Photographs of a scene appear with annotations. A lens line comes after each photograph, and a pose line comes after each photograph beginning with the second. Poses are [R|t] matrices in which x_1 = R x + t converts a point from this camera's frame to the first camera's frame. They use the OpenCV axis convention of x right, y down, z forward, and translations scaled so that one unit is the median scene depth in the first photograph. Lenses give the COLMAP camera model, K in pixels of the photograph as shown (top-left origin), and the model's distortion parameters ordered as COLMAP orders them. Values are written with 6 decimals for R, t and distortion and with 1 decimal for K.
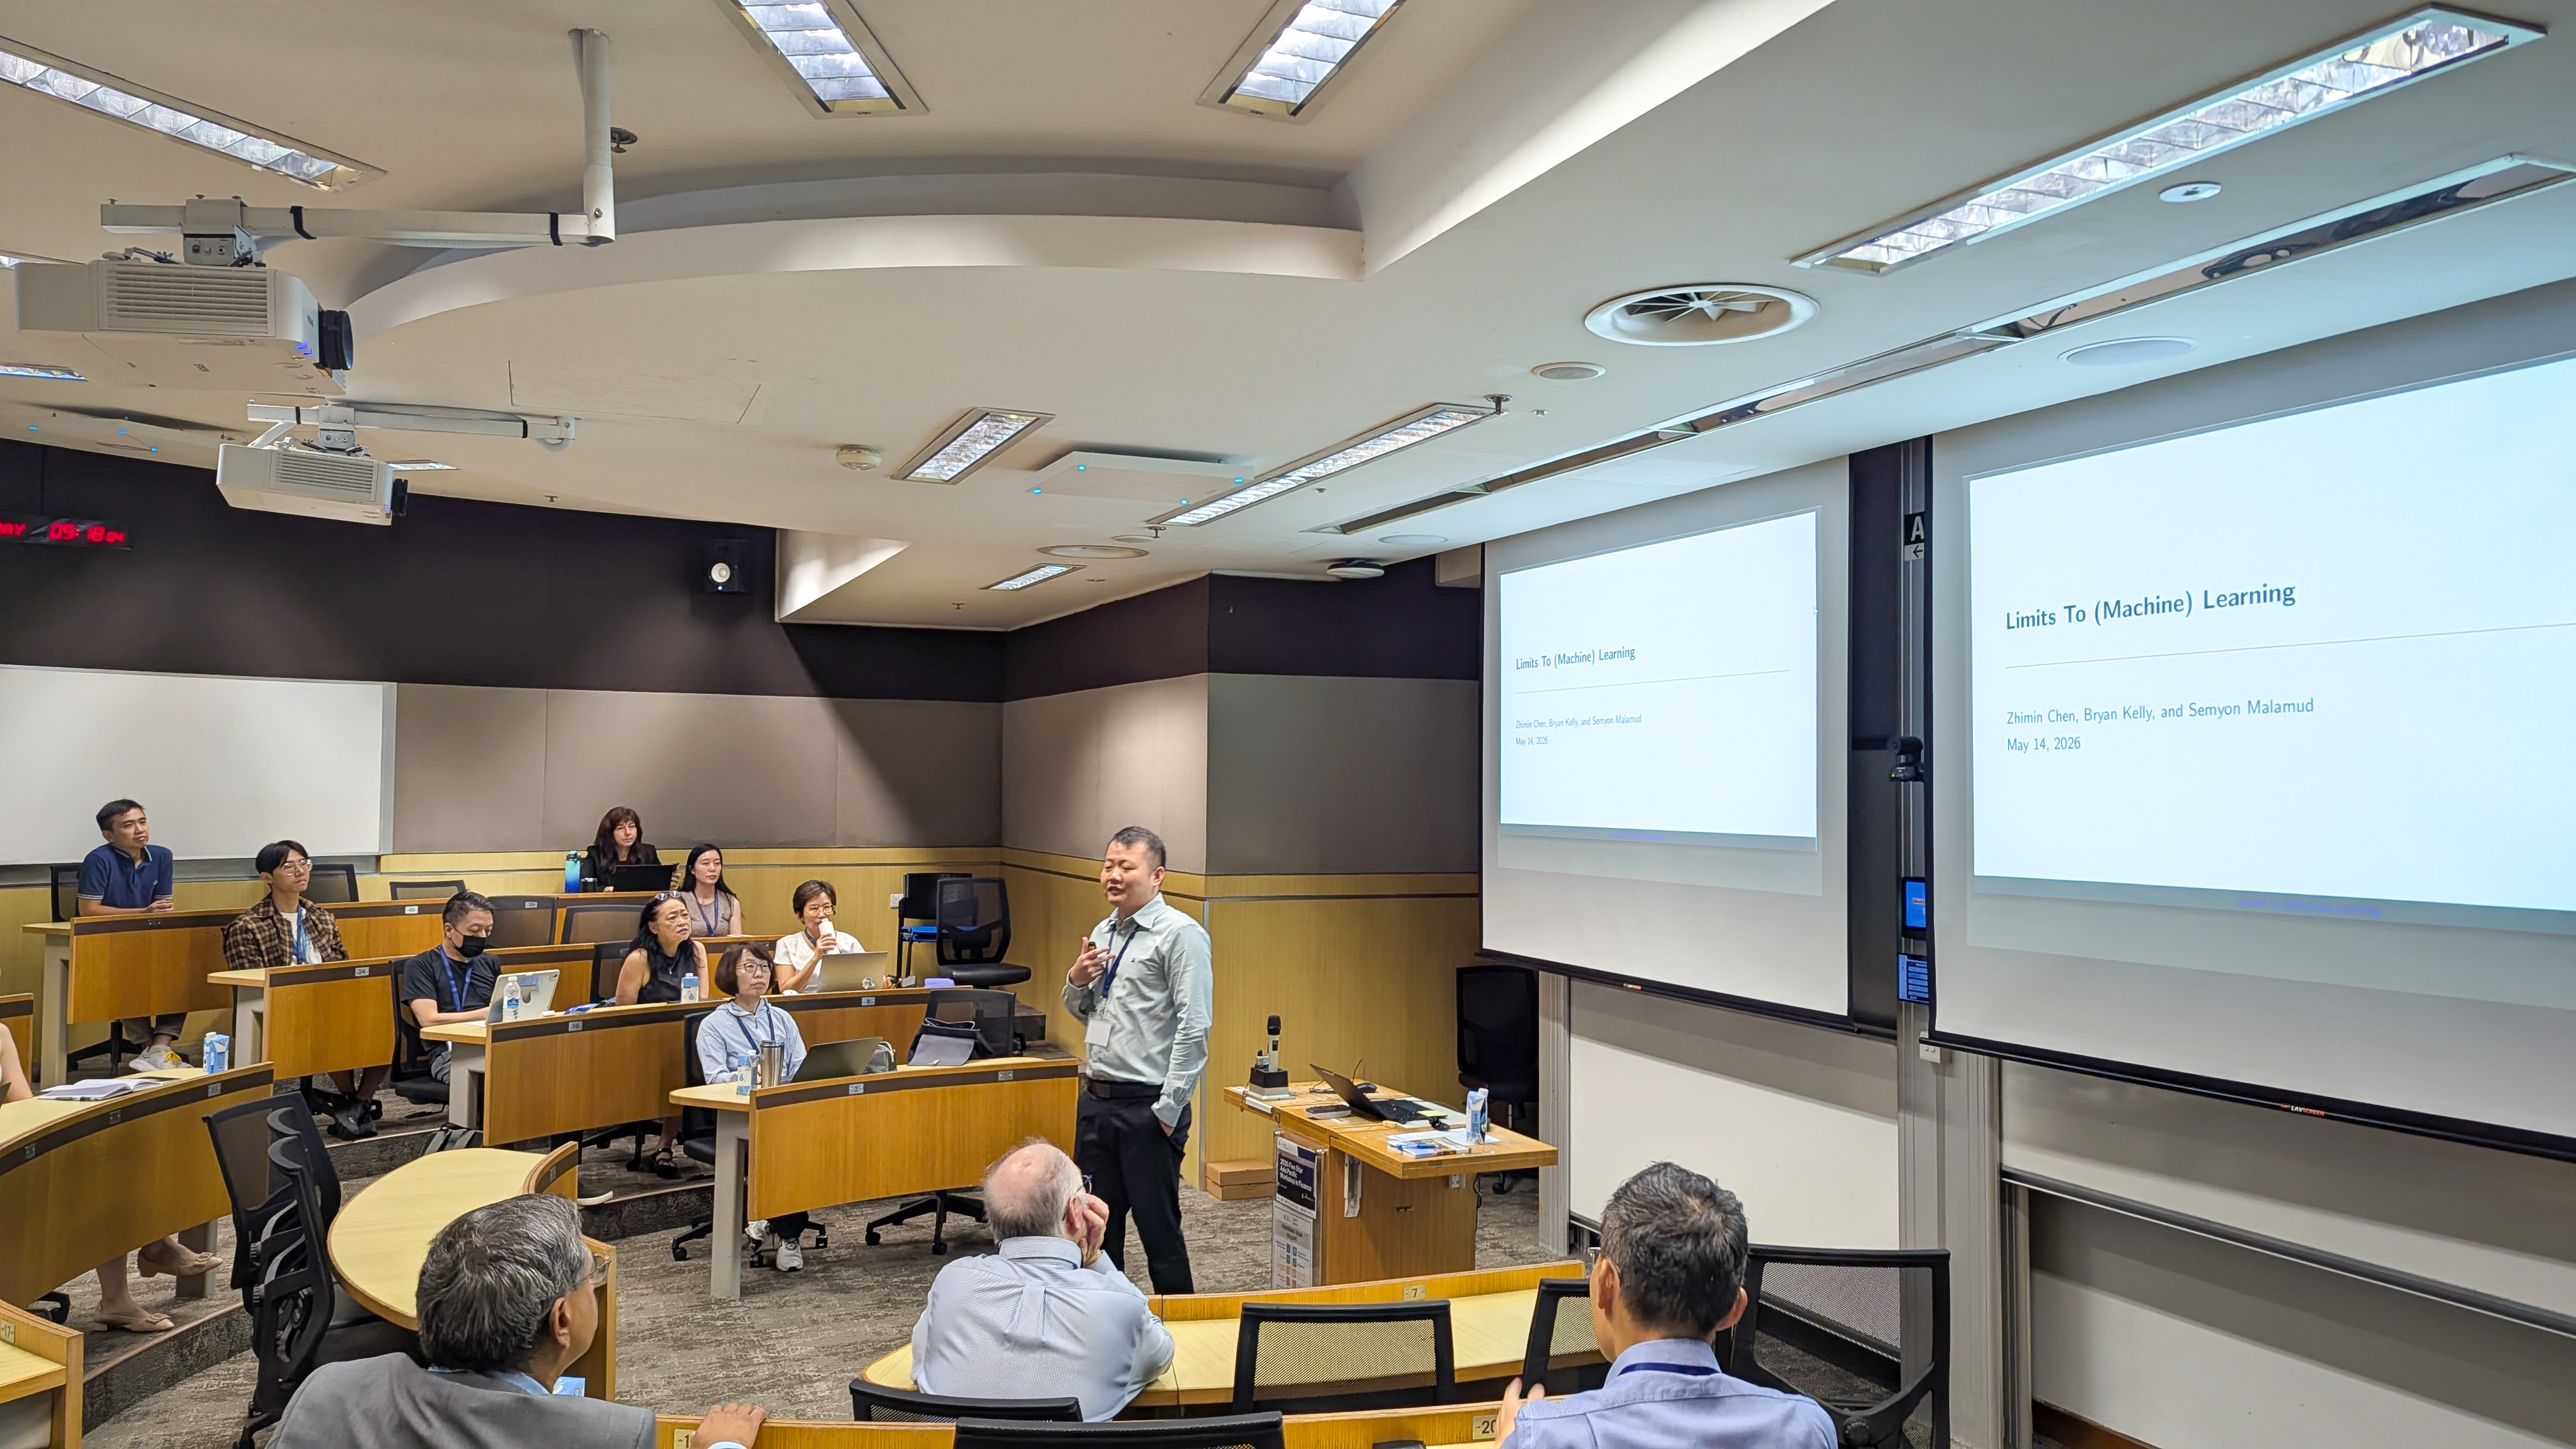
lens RADIAL K [[1813.6, 0, 1290.9], [0, 1813.6, 720.6], [0, 0, 1]] dist [0.072447, -0.069547]
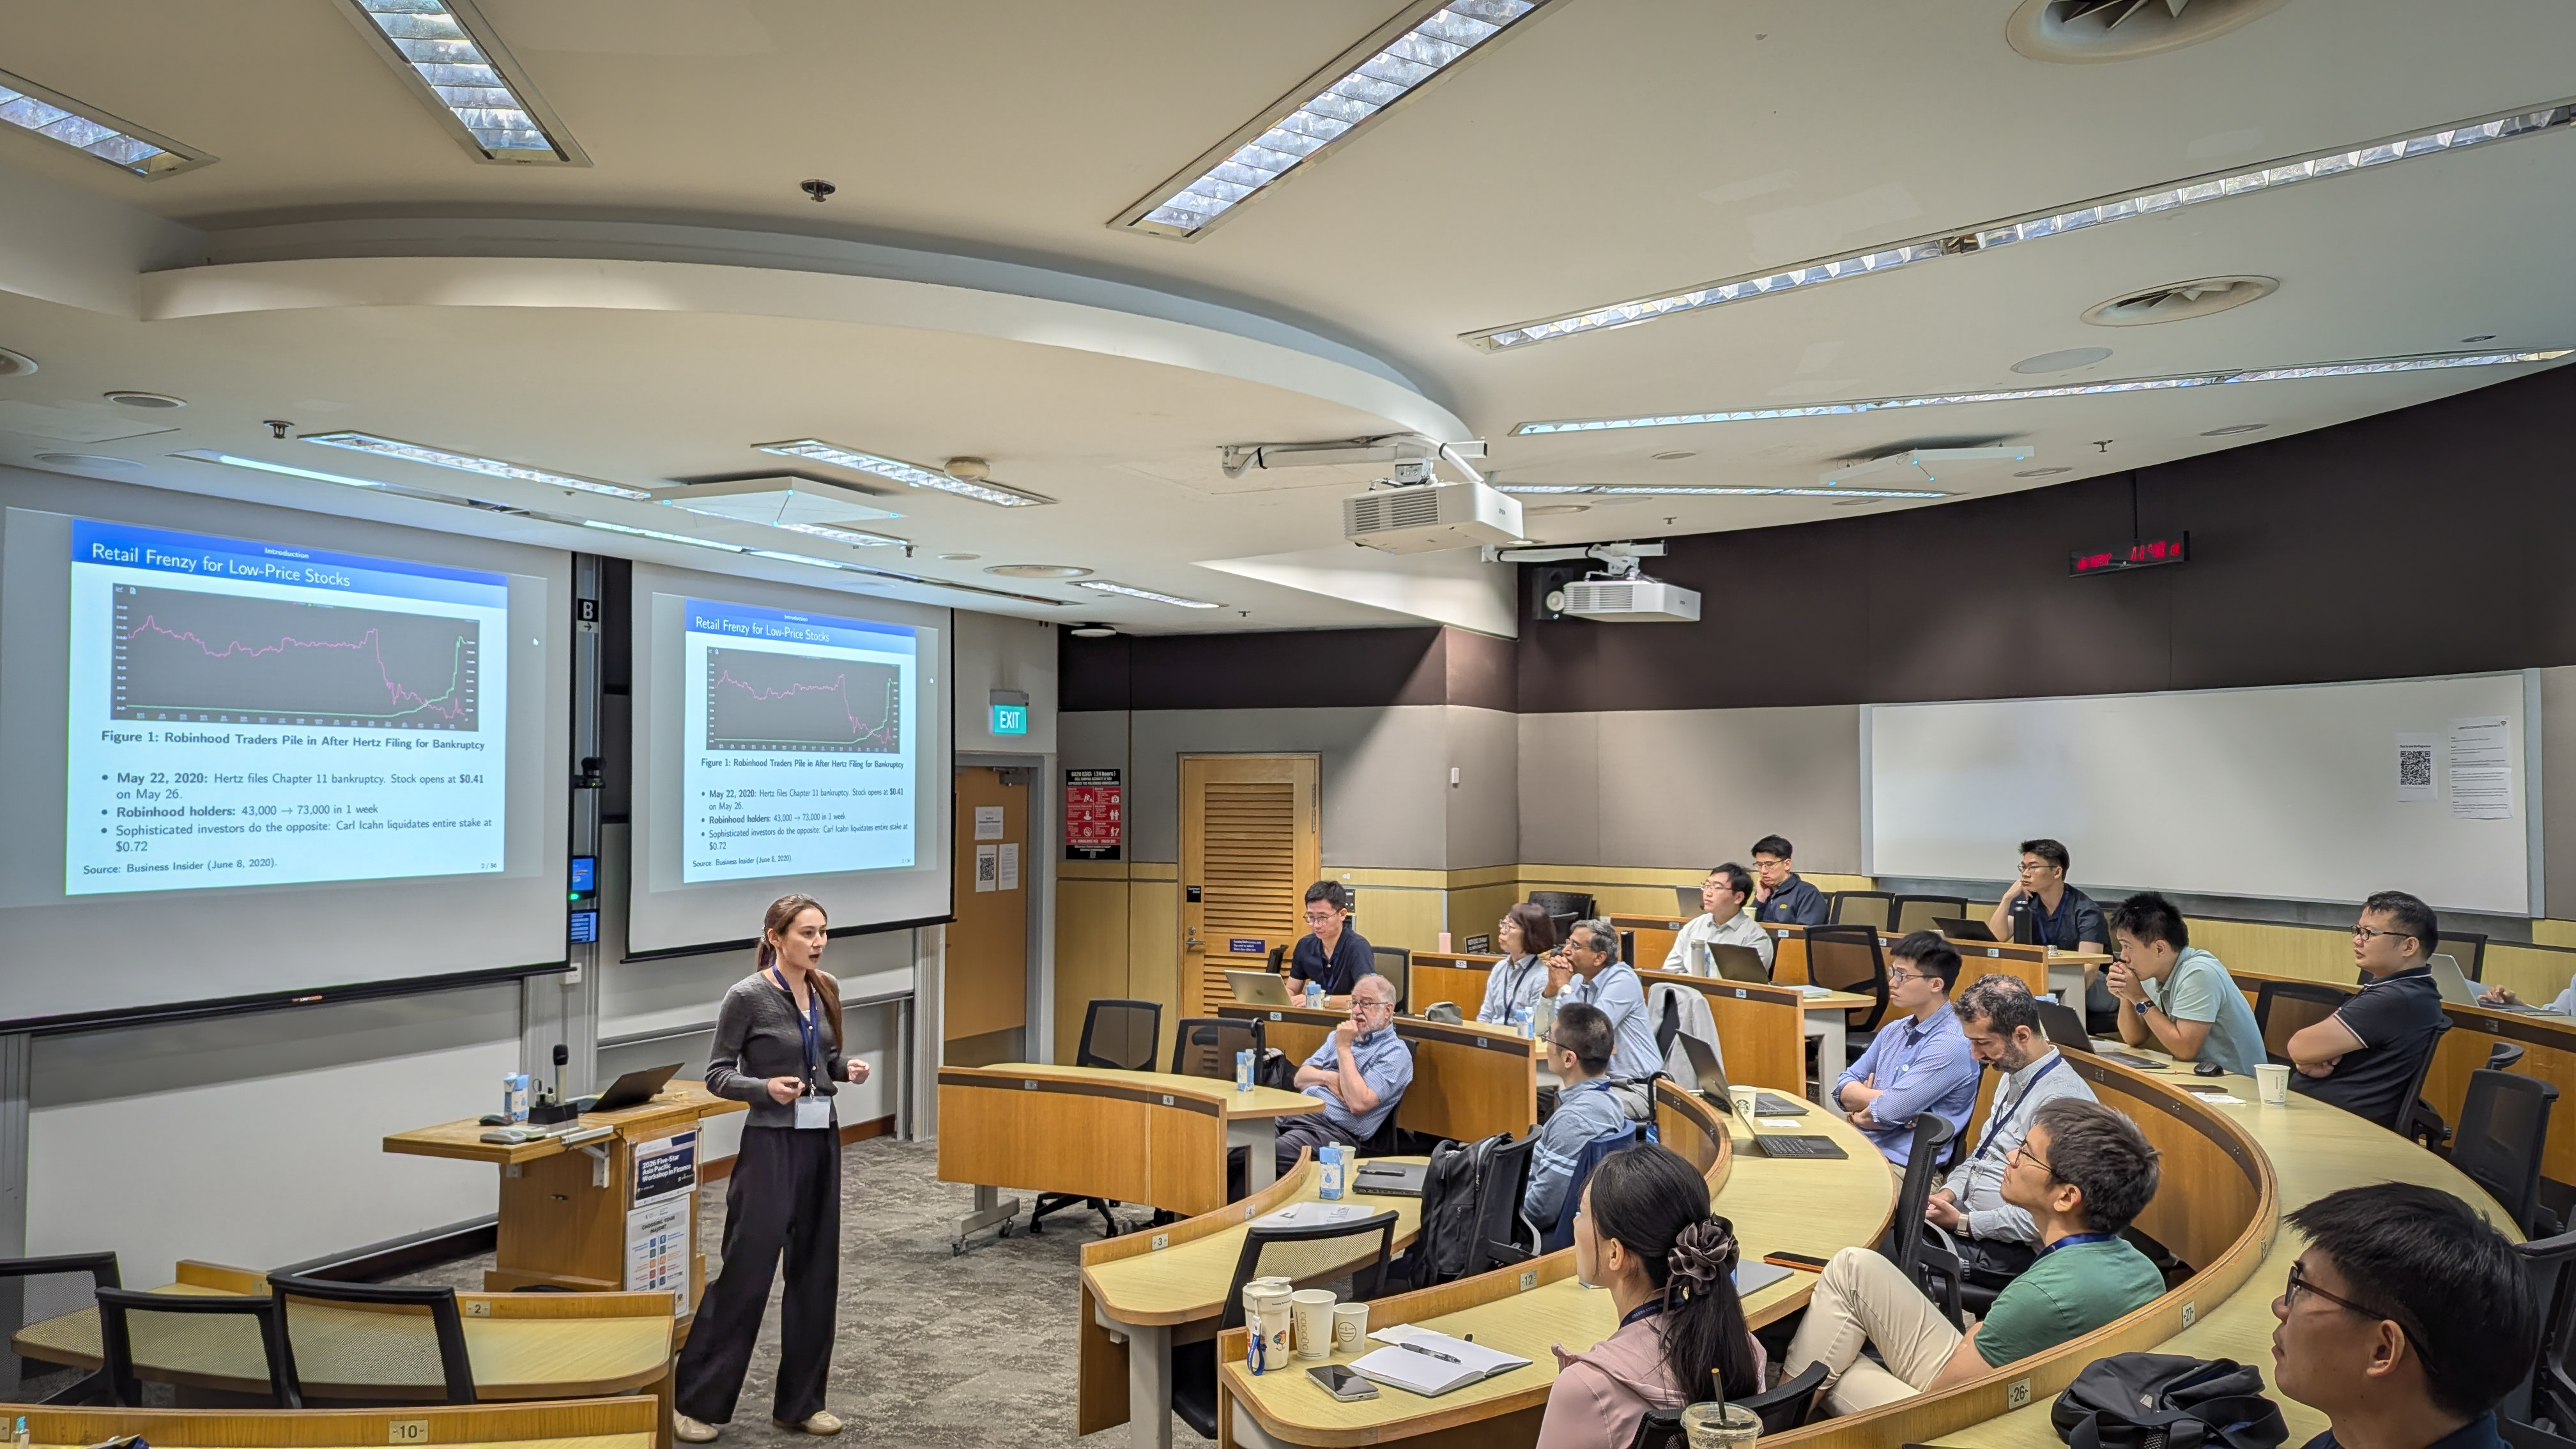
lens RADIAL K [[1793.4, 0, 1277.9], [0, 1793.4, 734.9], [0, 0, 1]] dist [0.079425, -0.063632]
pose [[-0.652897, 0.011533, 0.757359, -0.844608], [-0.034934, 0.998362, -0.045319, 0.027929], [-0.756640, -0.056046, -0.651425, 1.172458]]
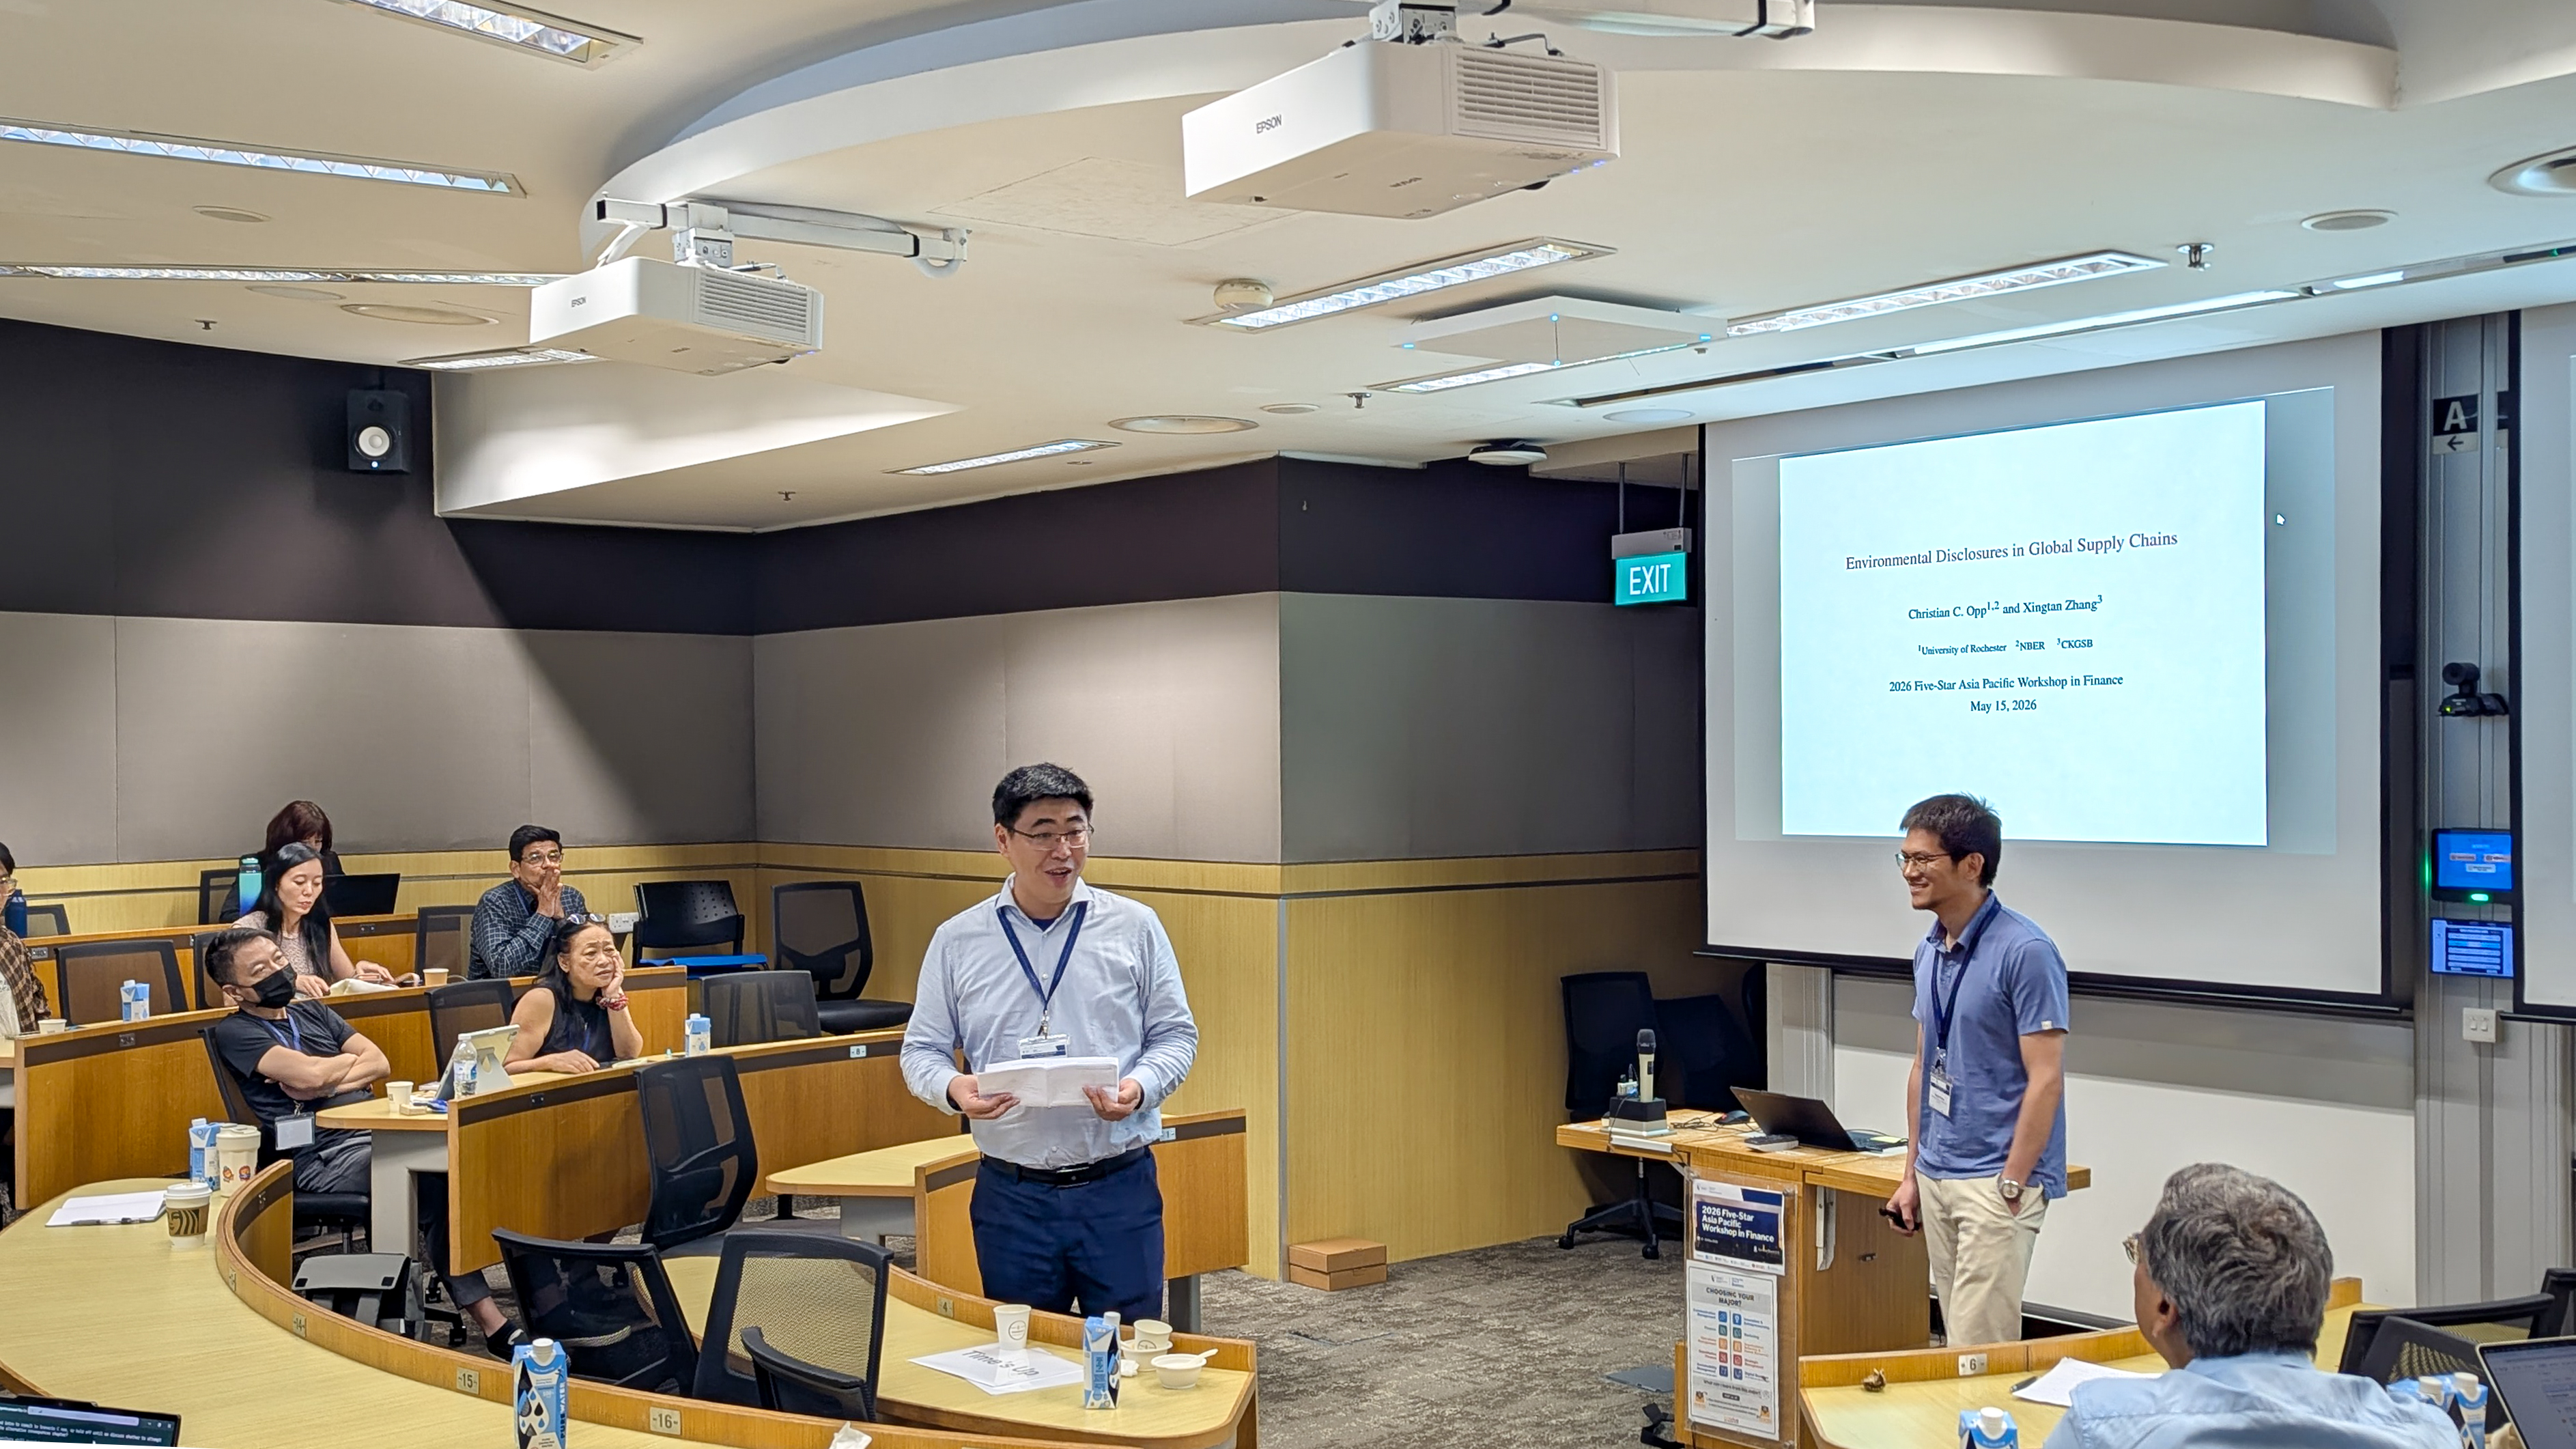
lens RADIAL K [[2552.4, 0, 1303.3], [0, 2552.4, 797.1], [0, 0, 1]] dist [0.062724, -0.026362]
pose [[0.962200, -0.020824, 0.271547, -0.391077], [0.006758, 0.998591, 0.052633, 0.003110], [-0.272260, -0.048809, 0.960985, -0.008581]]
